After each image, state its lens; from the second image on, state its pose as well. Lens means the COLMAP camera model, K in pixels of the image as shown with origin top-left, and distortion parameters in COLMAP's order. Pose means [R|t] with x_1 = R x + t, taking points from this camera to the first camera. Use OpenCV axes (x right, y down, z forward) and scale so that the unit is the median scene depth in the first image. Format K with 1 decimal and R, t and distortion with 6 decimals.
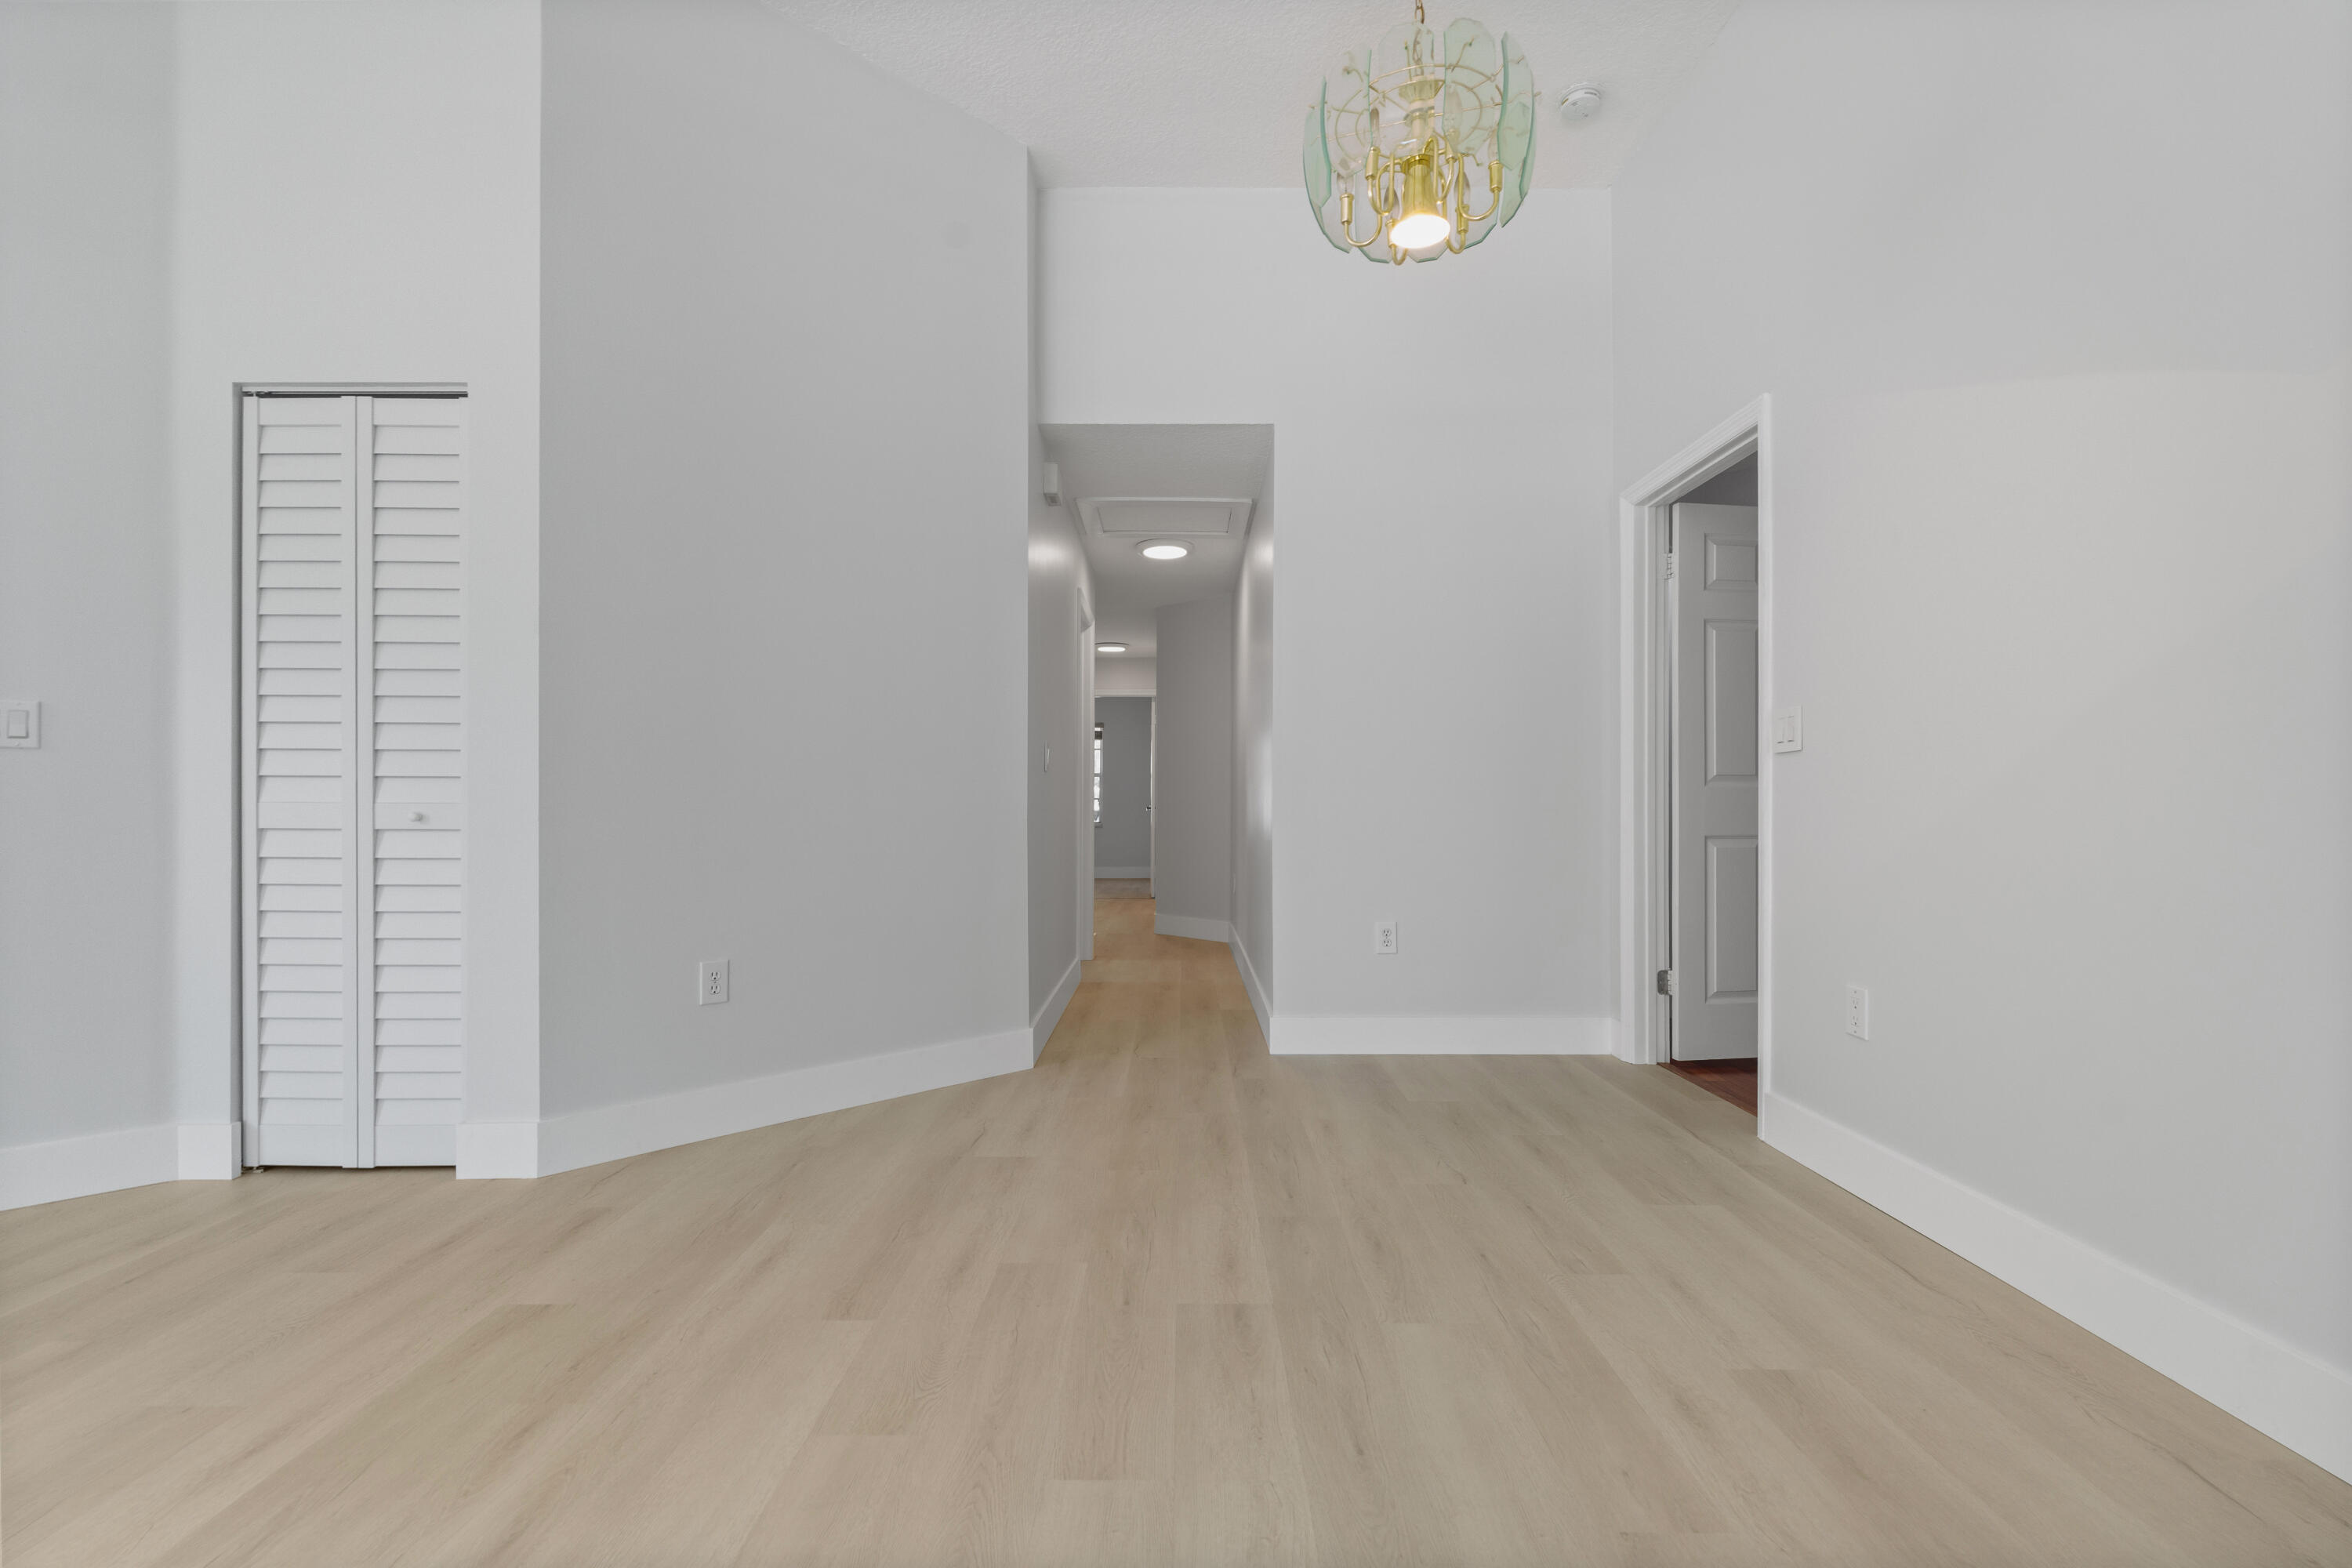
lens RADIAL K [[1032.6, 0, 1177.1], [0, 1032.6, 796.7], [0, 0, 1]] dist [-0.003784, 0.001806]
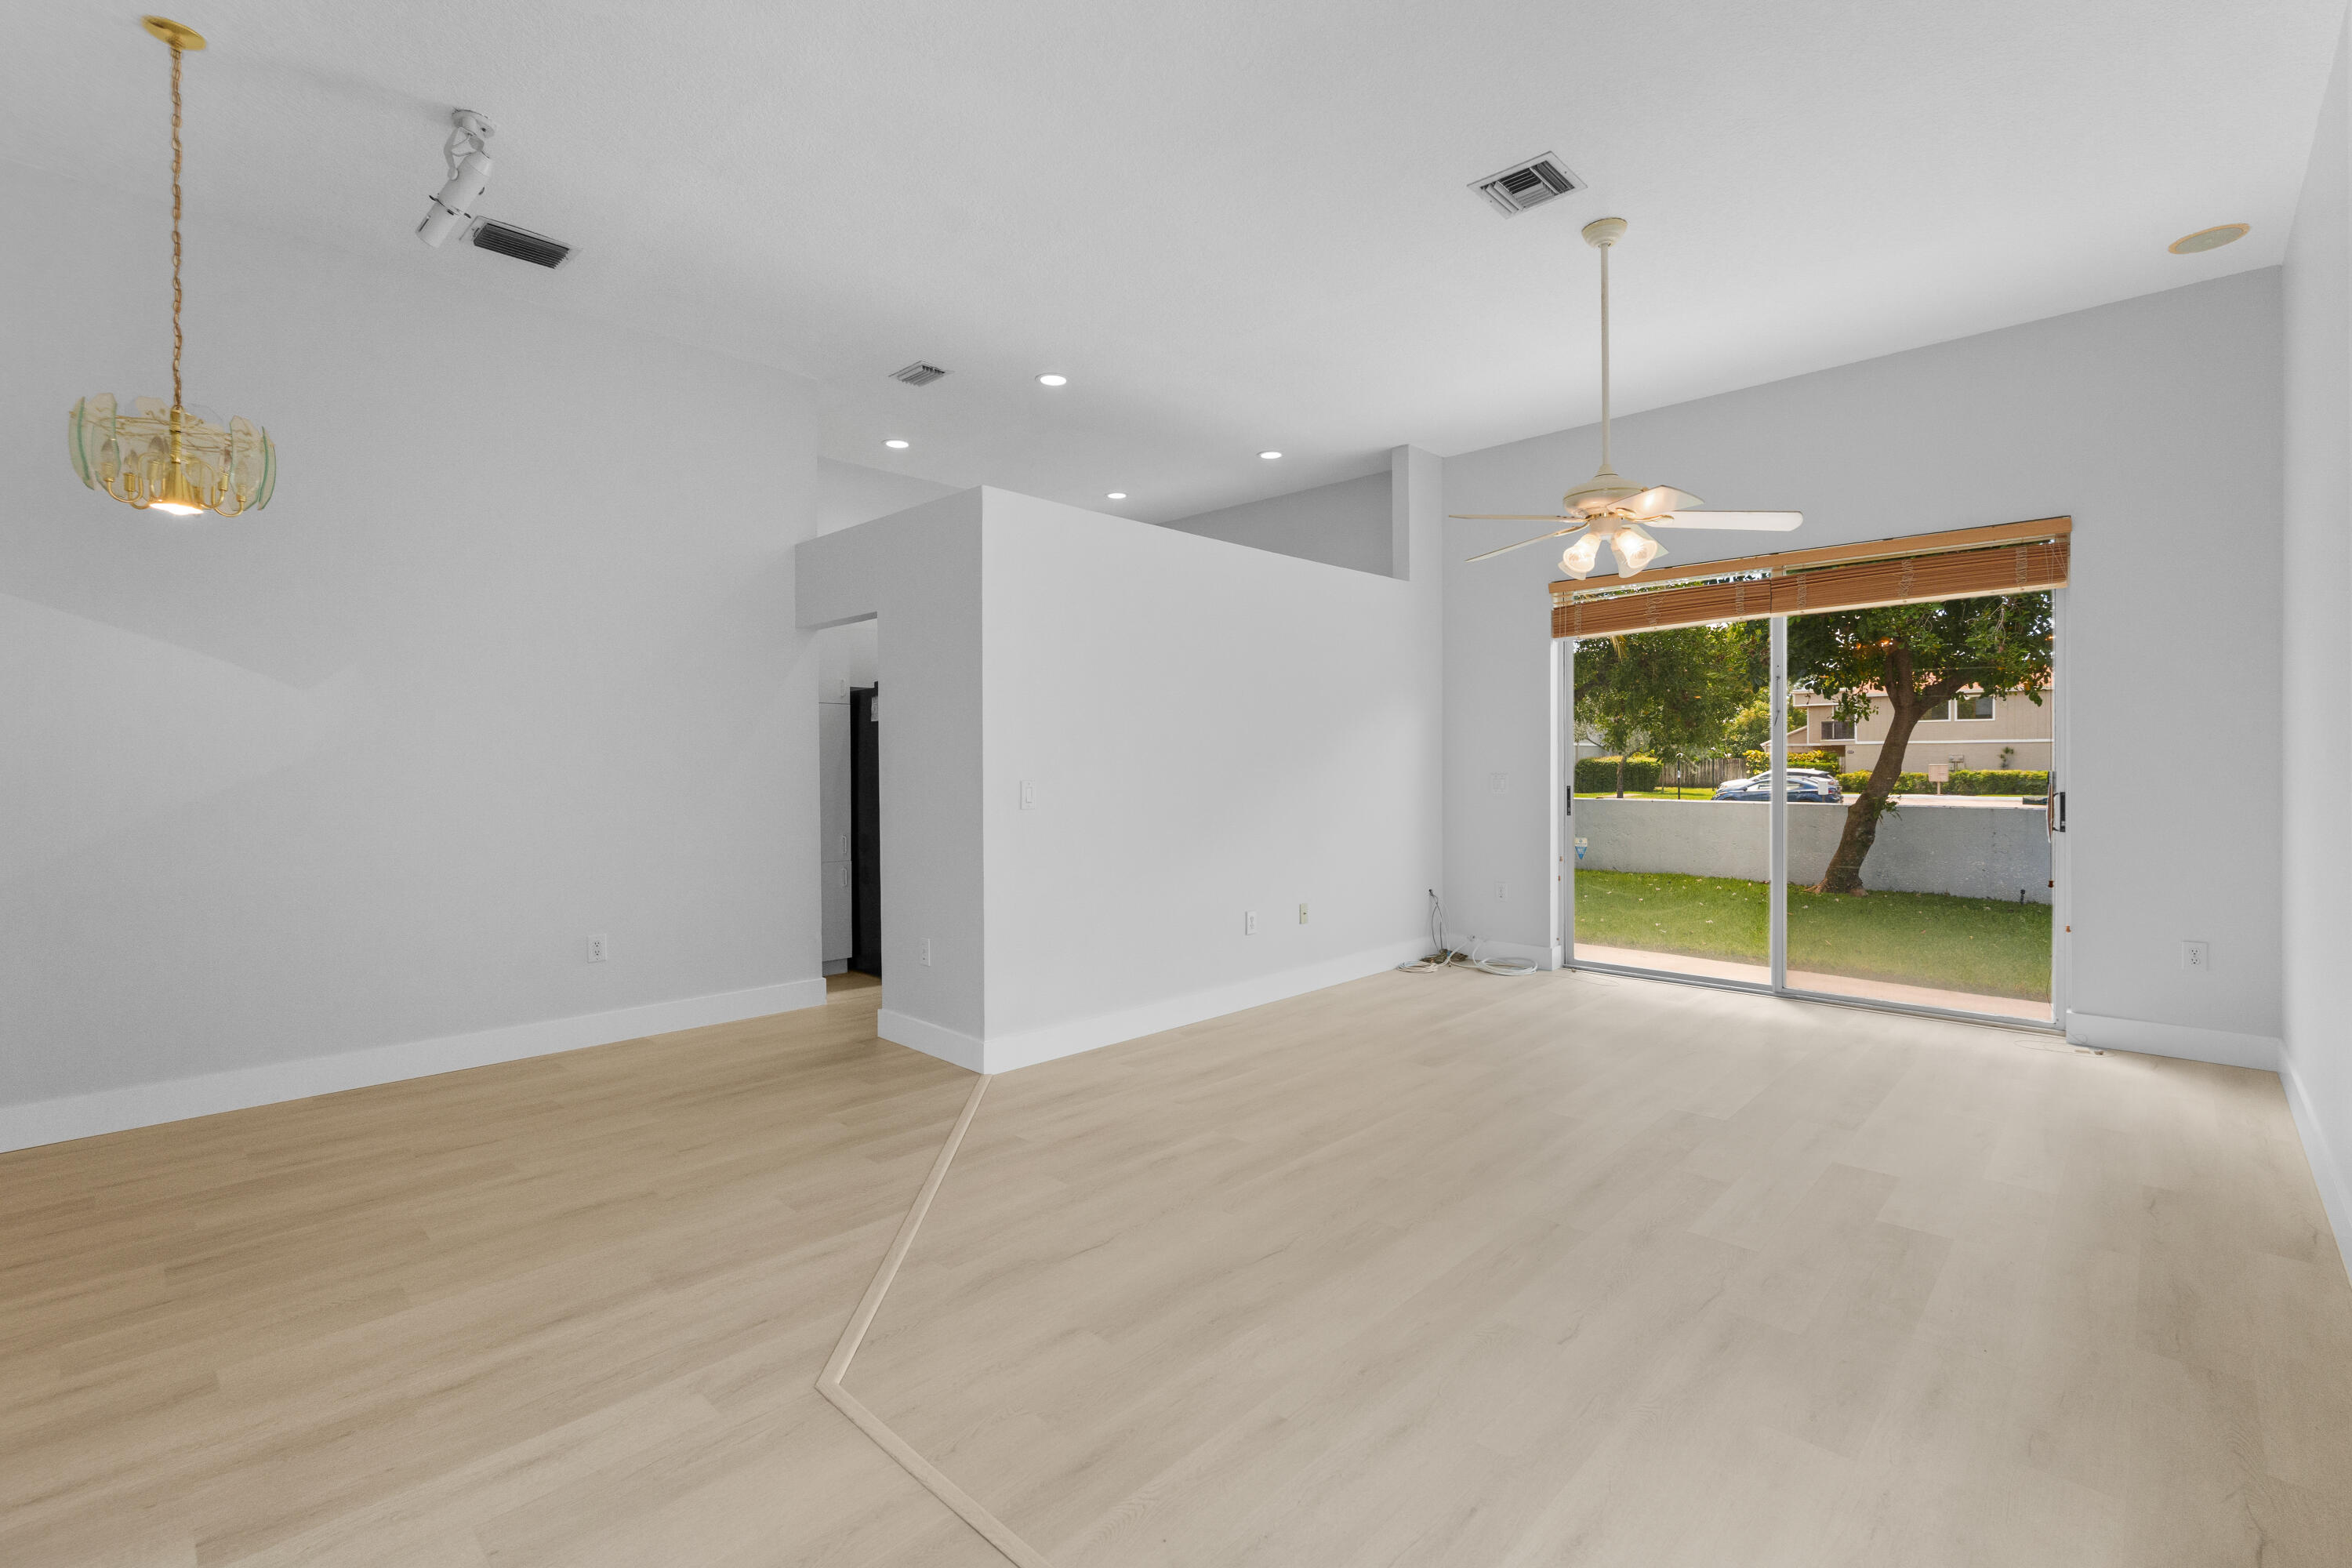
lens RADIAL K [[1032.6, 0, 1152.5], [0, 1032.6, 768.2], [0, 0, 1]] dist [-0.003784, 0.001806]
pose [[-0.717971, -0.002453, 0.696068, -1.313202], [-0.004169, 0.999991, -0.000776, -0.122013], [-0.696060, -0.003459, -0.717975, 0.781879]]
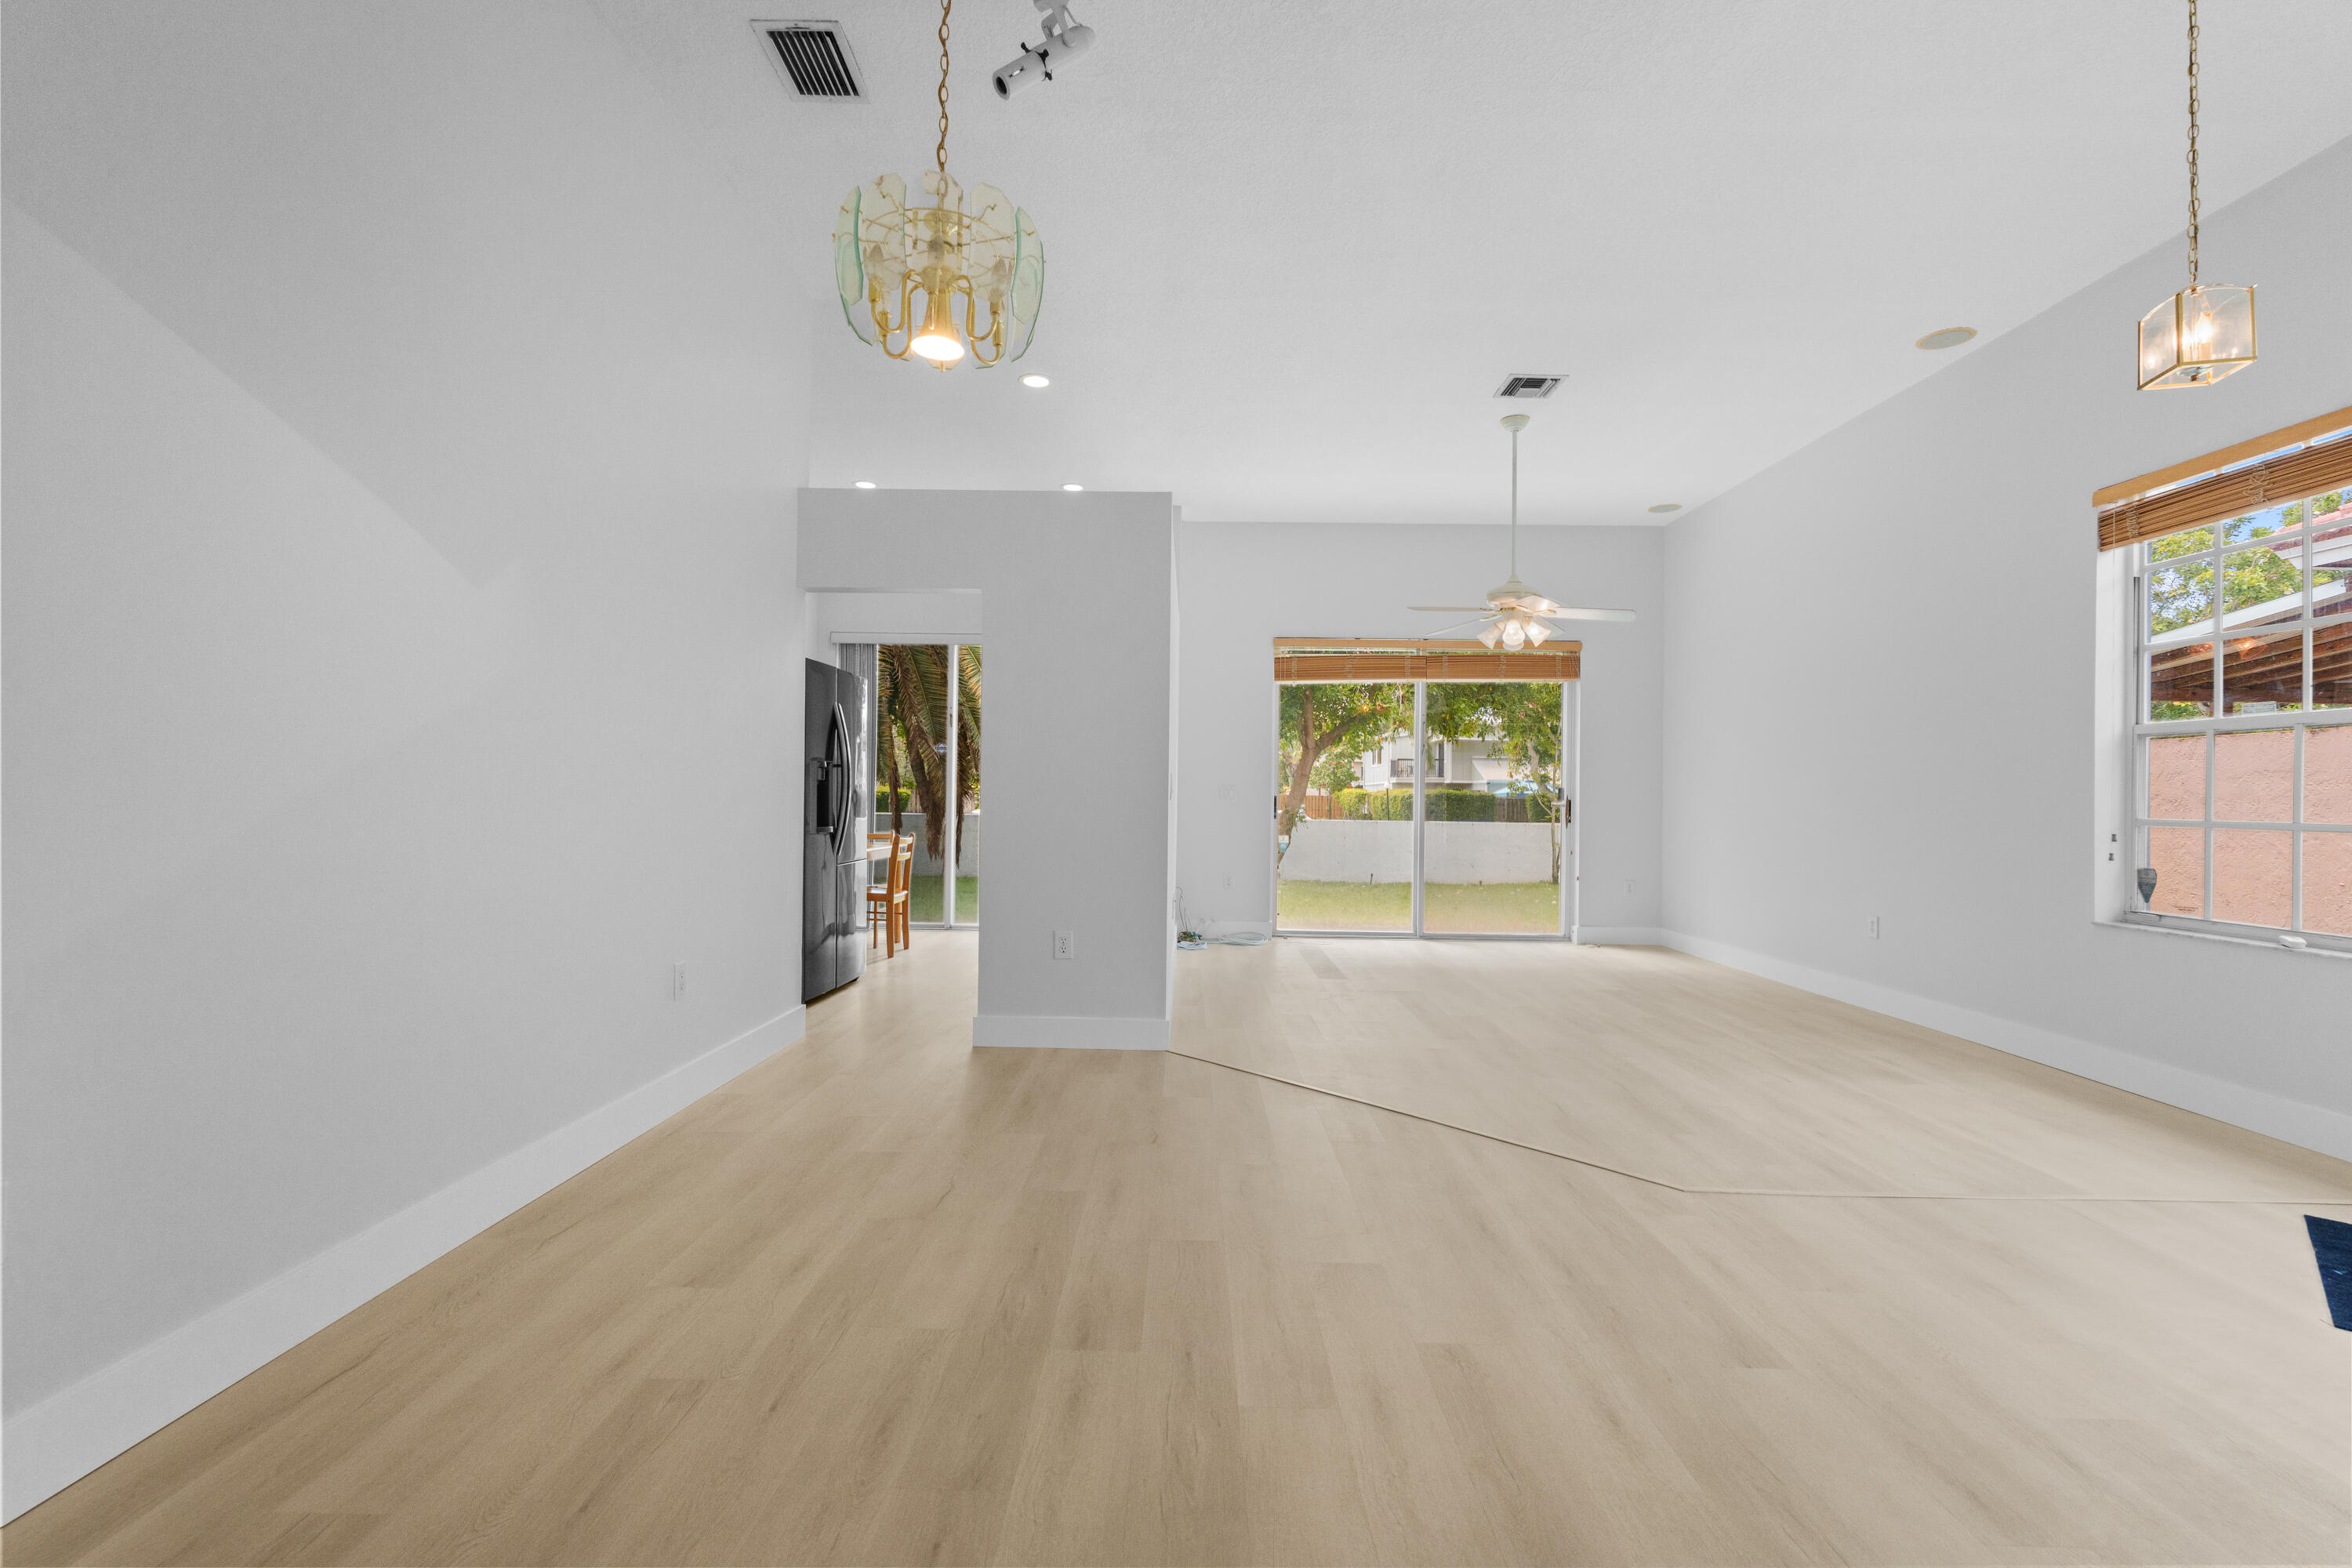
lens RADIAL K [[1032.6, 0, 1173.0], [0, 1032.6, 773.9], [0, 0, 1]] dist [-0.003784, 0.001806]
pose [[-0.999841, -0.016121, 0.007561, -0.023534], [-0.016365, 0.999305, -0.033493, -0.041617], [-0.007016, -0.033612, -0.999410, 1.509221]]
